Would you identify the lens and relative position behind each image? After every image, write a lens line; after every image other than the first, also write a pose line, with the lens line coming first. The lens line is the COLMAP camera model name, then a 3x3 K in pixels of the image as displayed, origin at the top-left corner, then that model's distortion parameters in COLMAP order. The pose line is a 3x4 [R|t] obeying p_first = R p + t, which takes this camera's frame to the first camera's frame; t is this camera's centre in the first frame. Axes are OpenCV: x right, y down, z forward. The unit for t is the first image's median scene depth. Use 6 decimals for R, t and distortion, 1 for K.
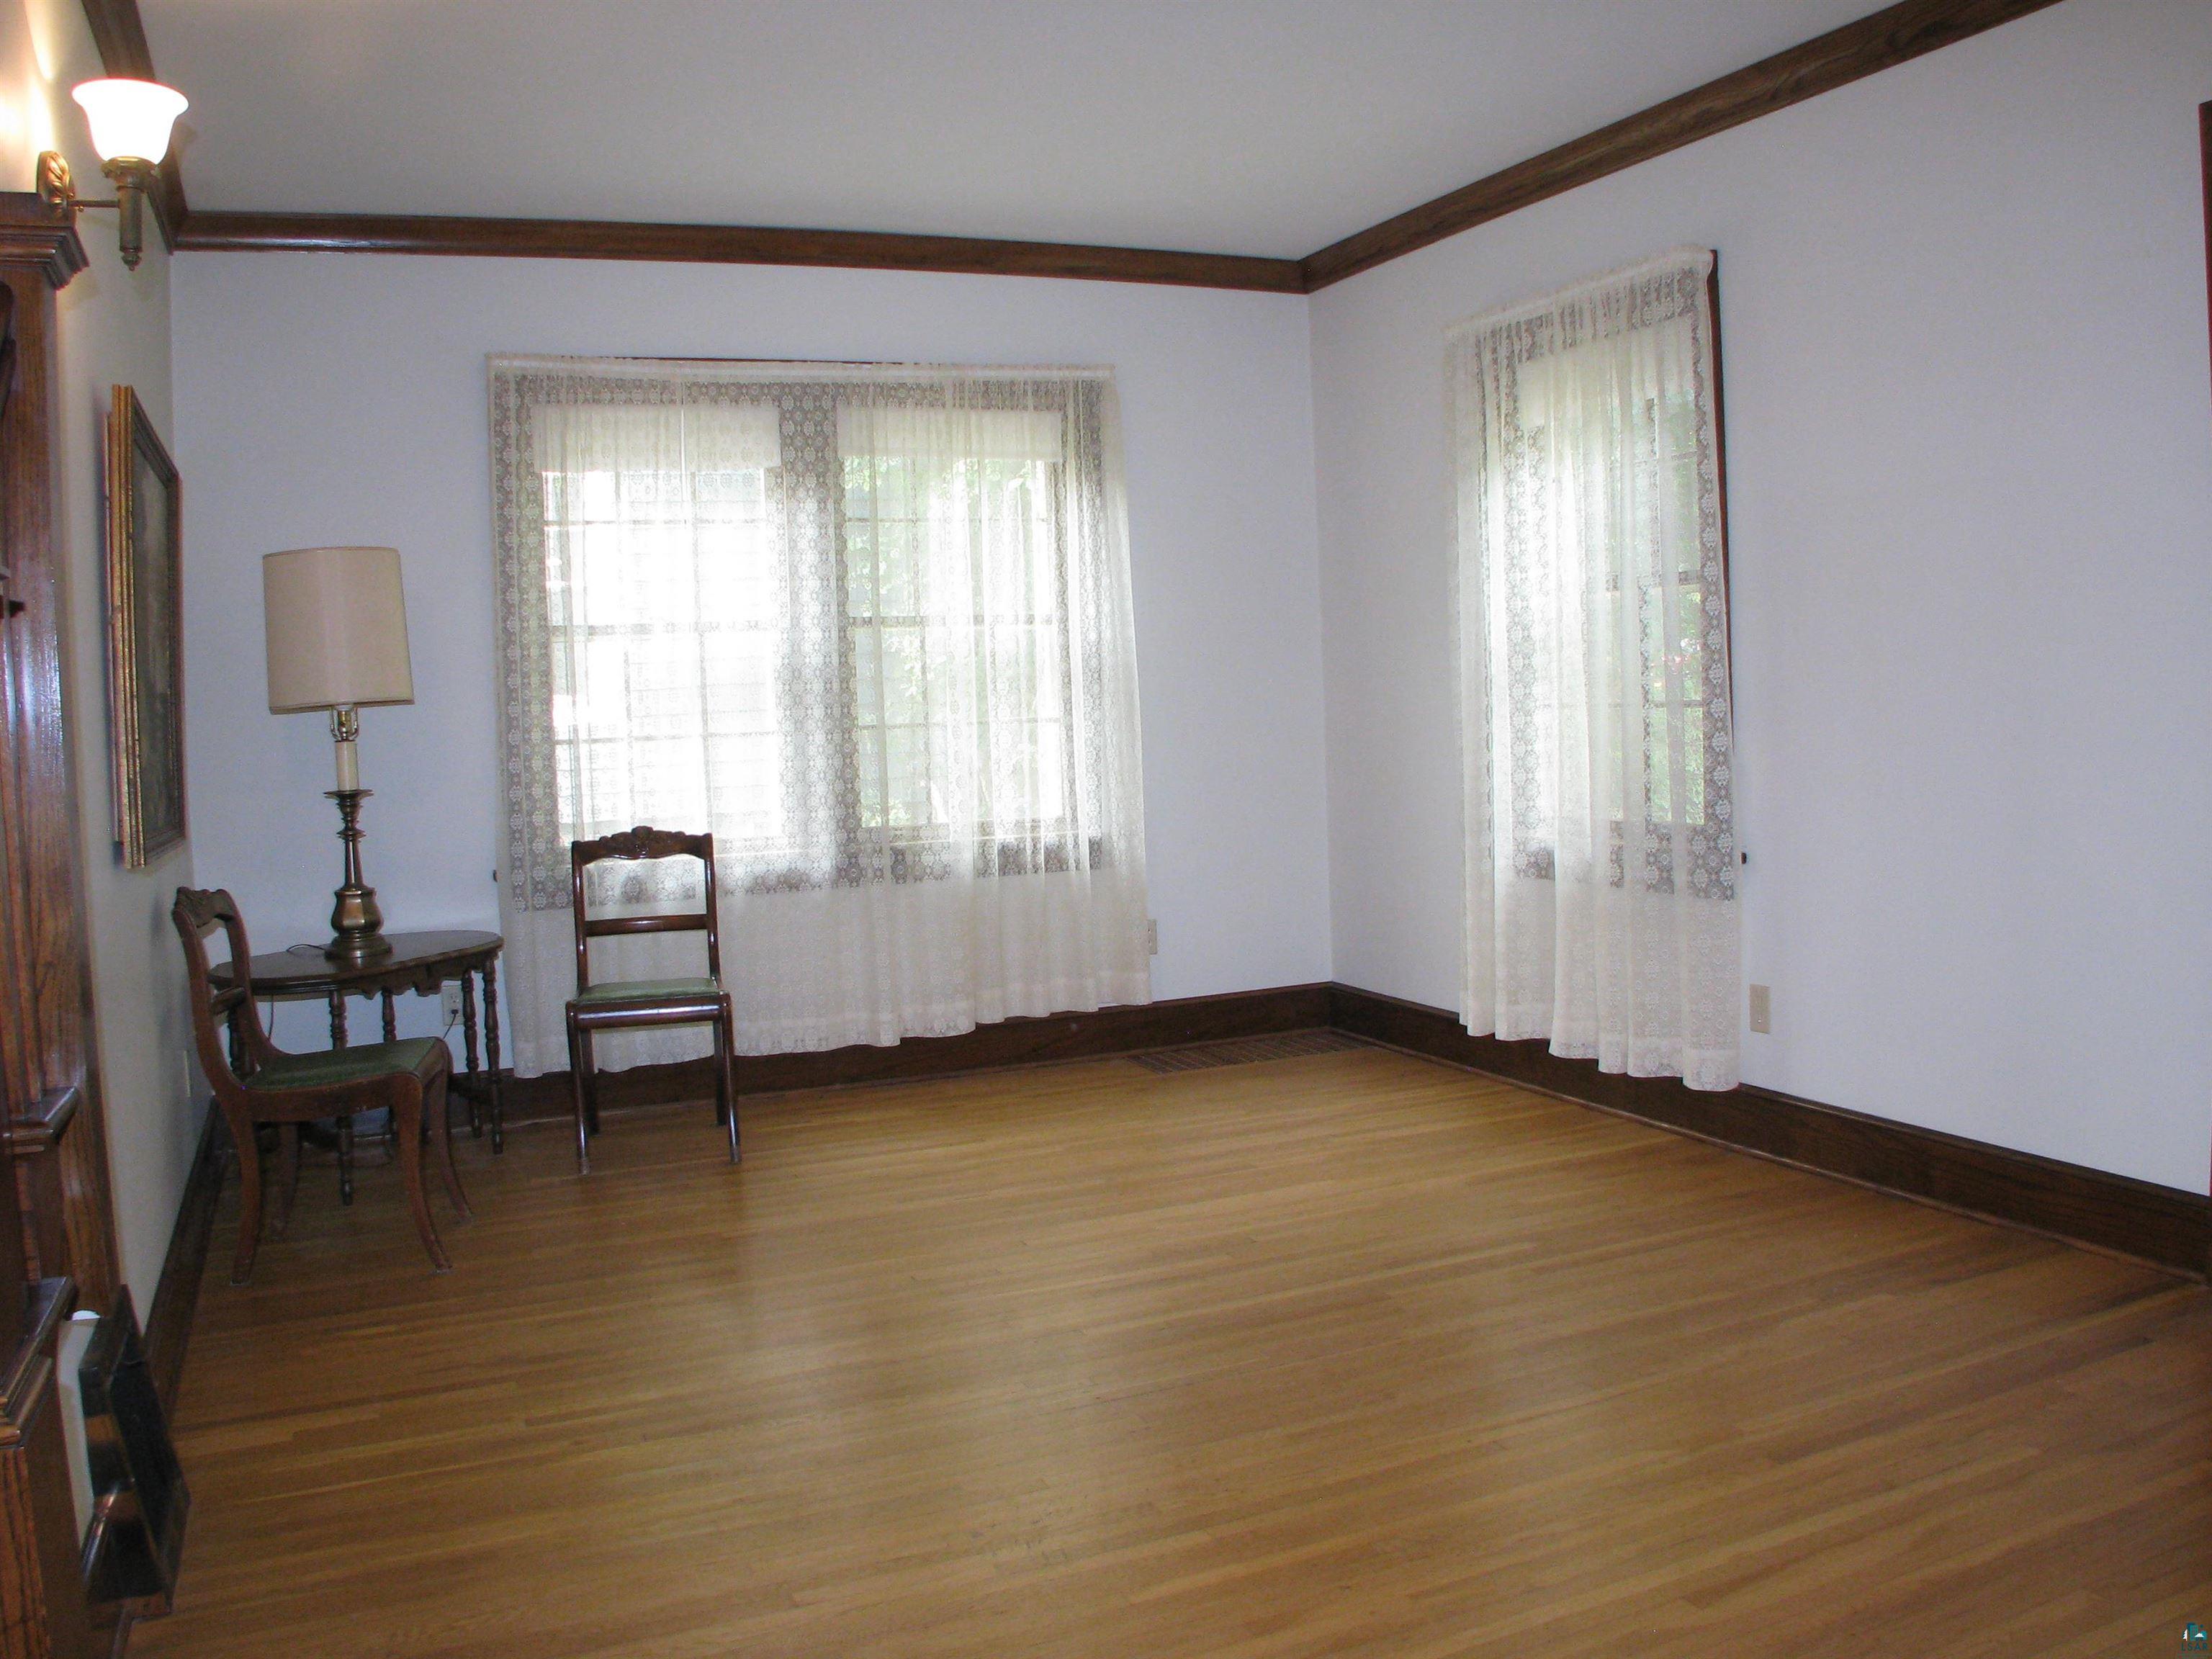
lens RADIAL K [[1849.7, 0, 1106.0], [0, 1849.7, 829.5], [0, 0, 1]] dist [-0.231240, 0.168835]
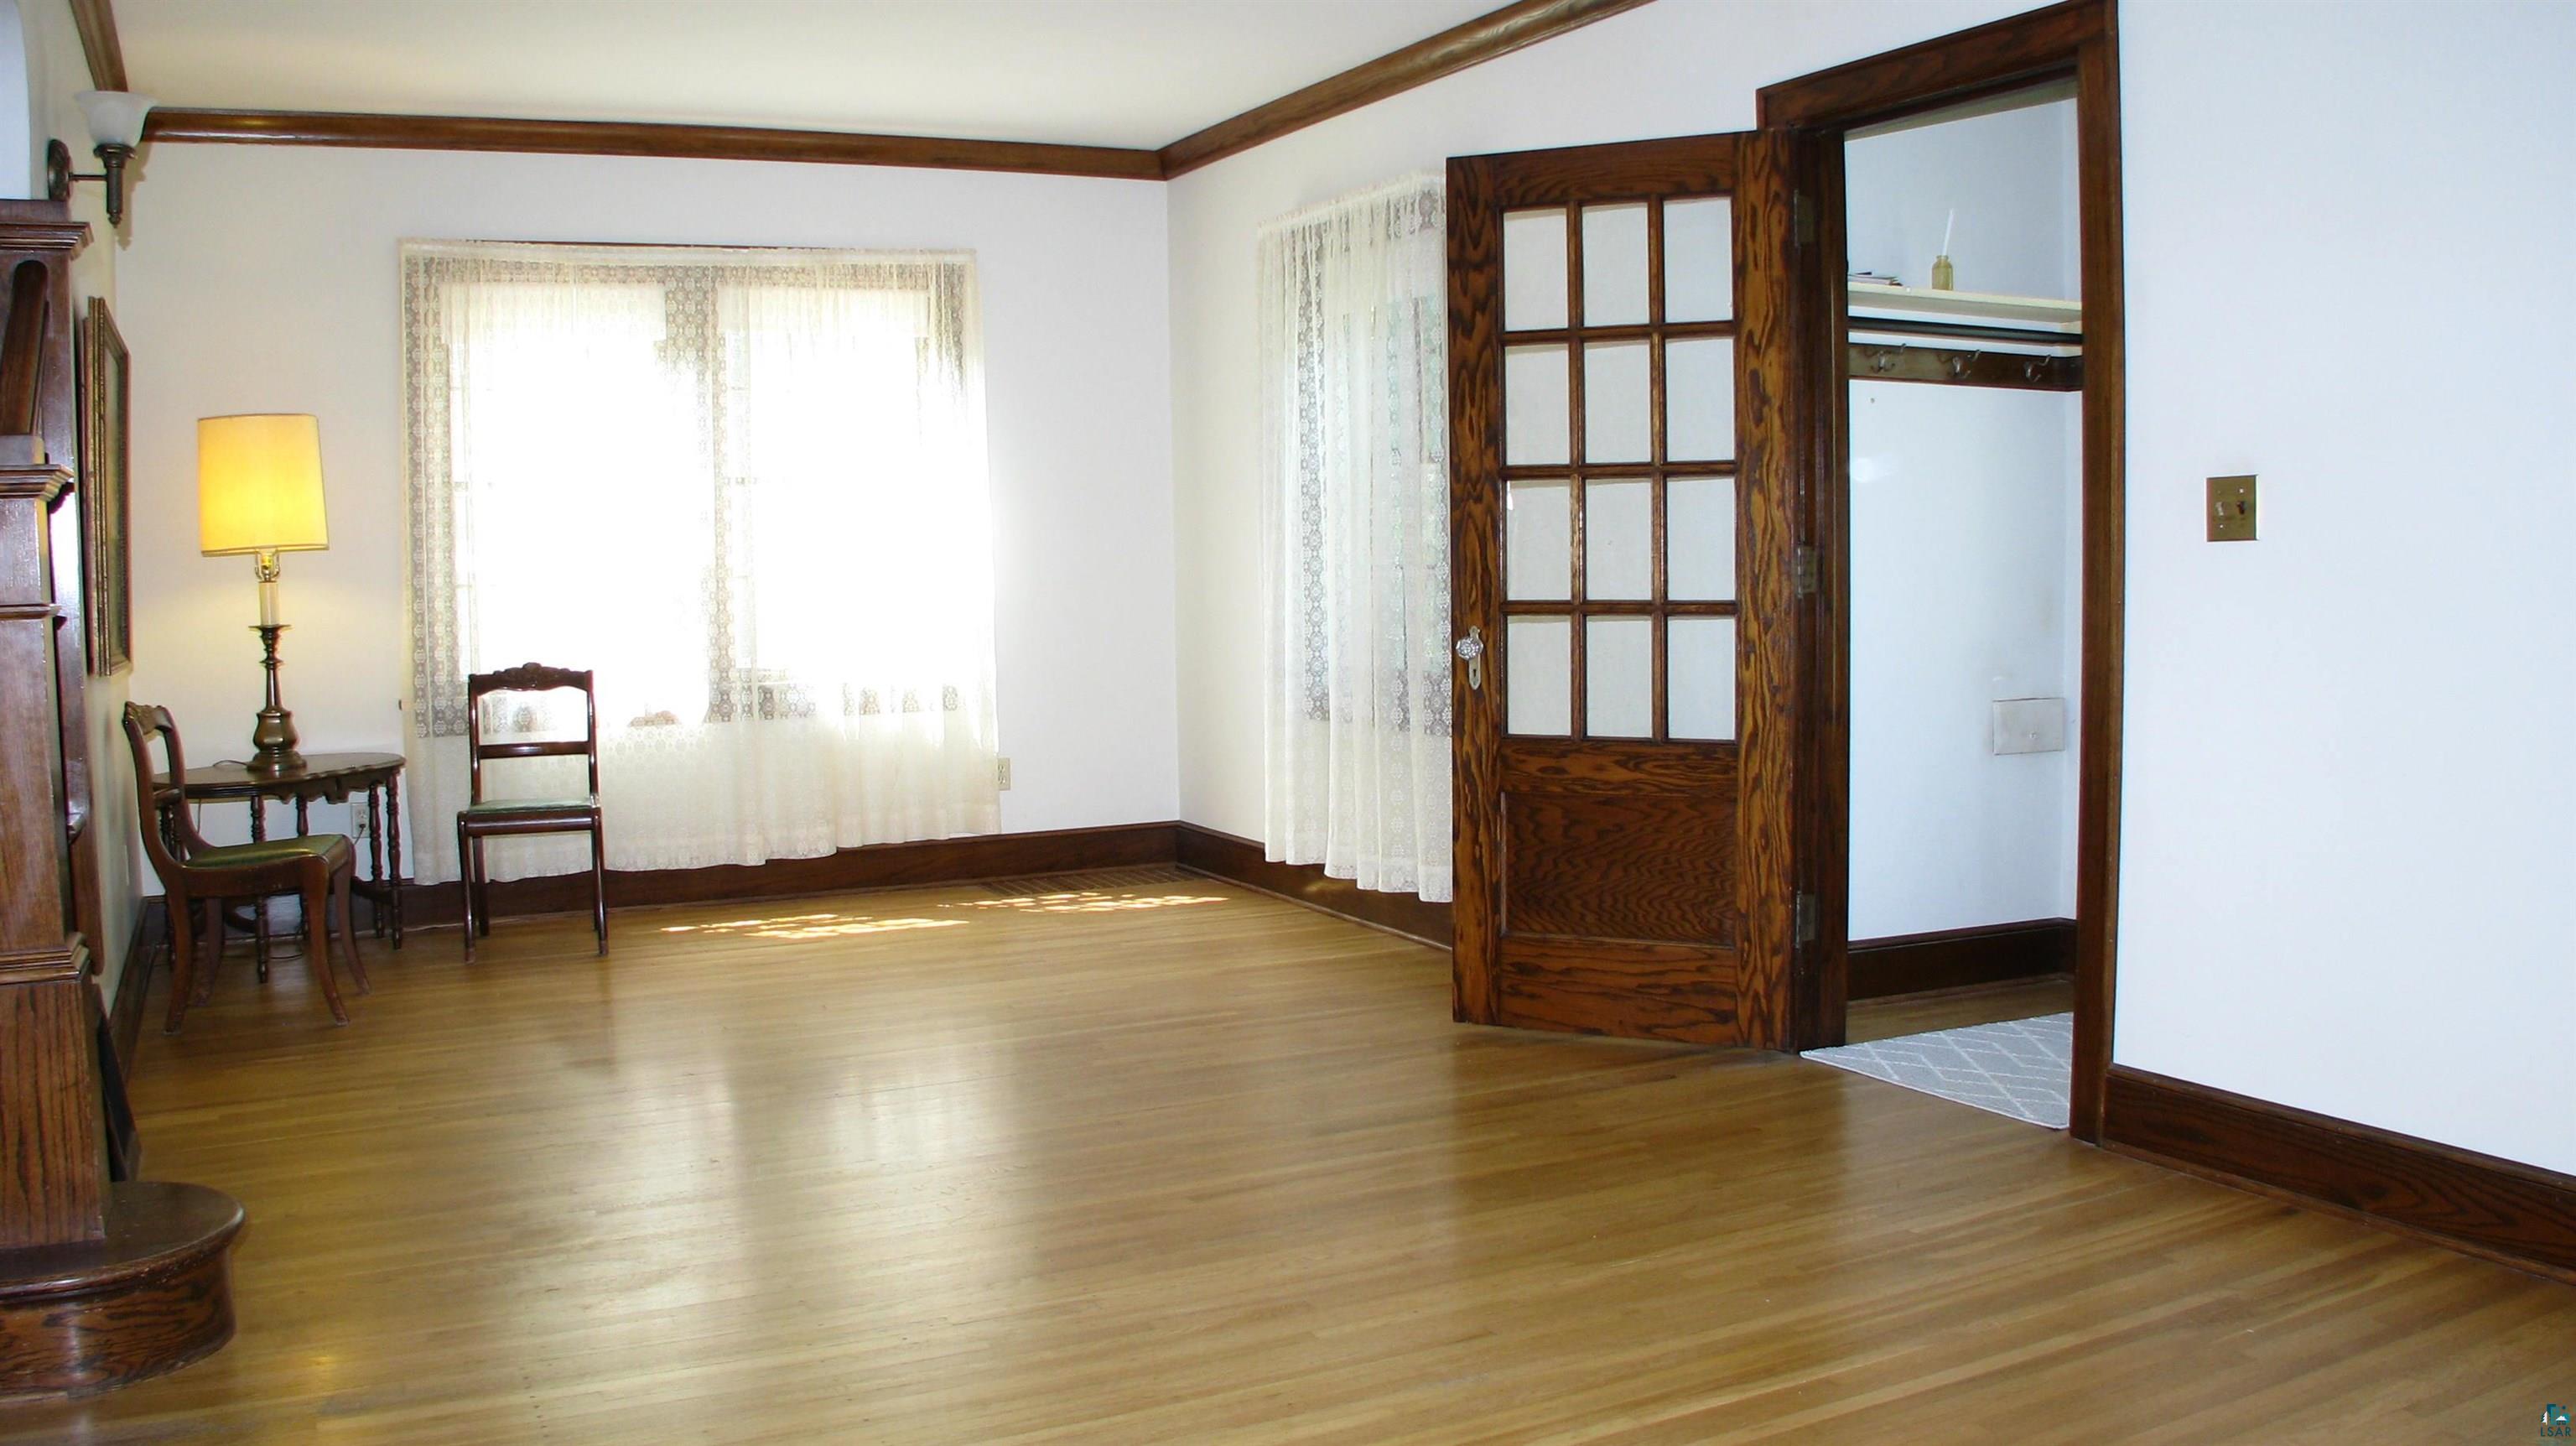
lens RADIAL K [[2210.9, 0, 1288.0], [0, 2210.9, 723.0], [0, 0, 1]] dist [-0.229951, 0.172333]
pose [[0.998524, 0.015892, 0.051929, 0.144881], [-0.016303, 0.999839, 0.007509, 0.018440], [-0.051802, -0.008344, 0.998623, -0.356129]]
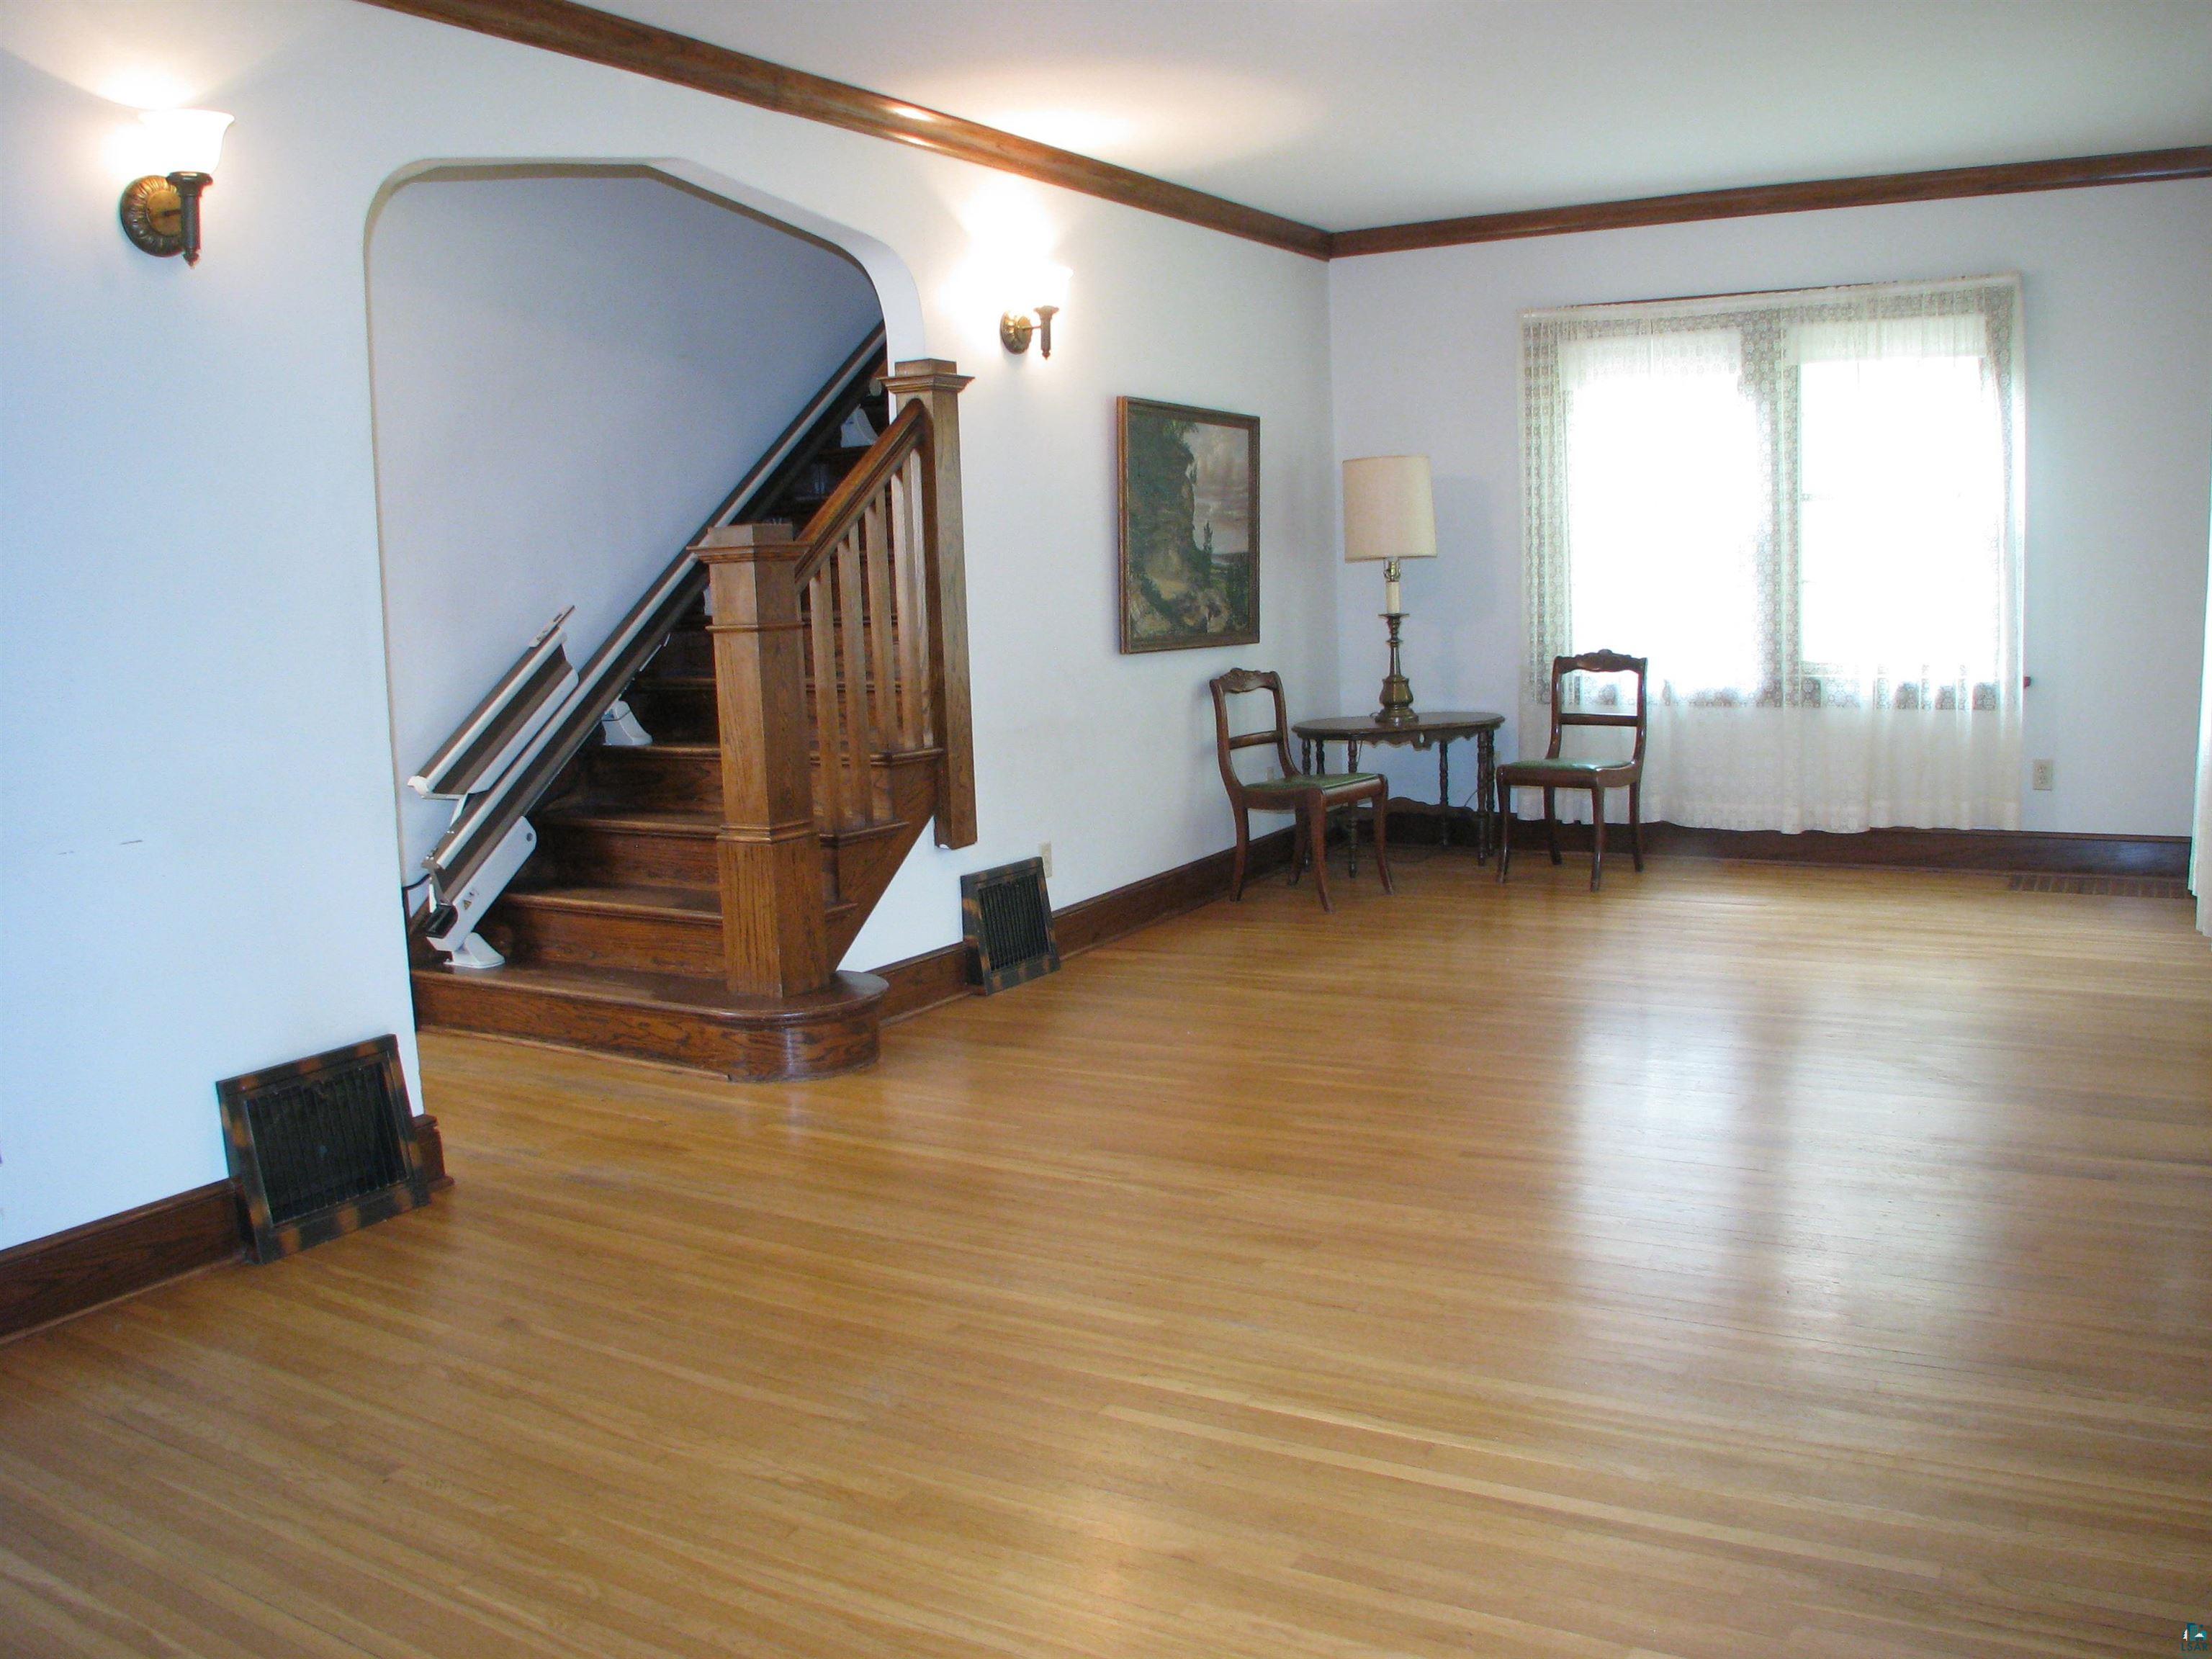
lens RADIAL K [[1849.7, 0, 1106.0], [0, 1849.7, 829.5], [0, 0, 1]] dist [-0.231240, 0.168835]
pose [[0.588669, 0.124733, -0.798693, 0.643686], [-0.041831, 0.991400, 0.123997, -0.020819], [0.807291, -0.039583, 0.588825, -0.120762]]
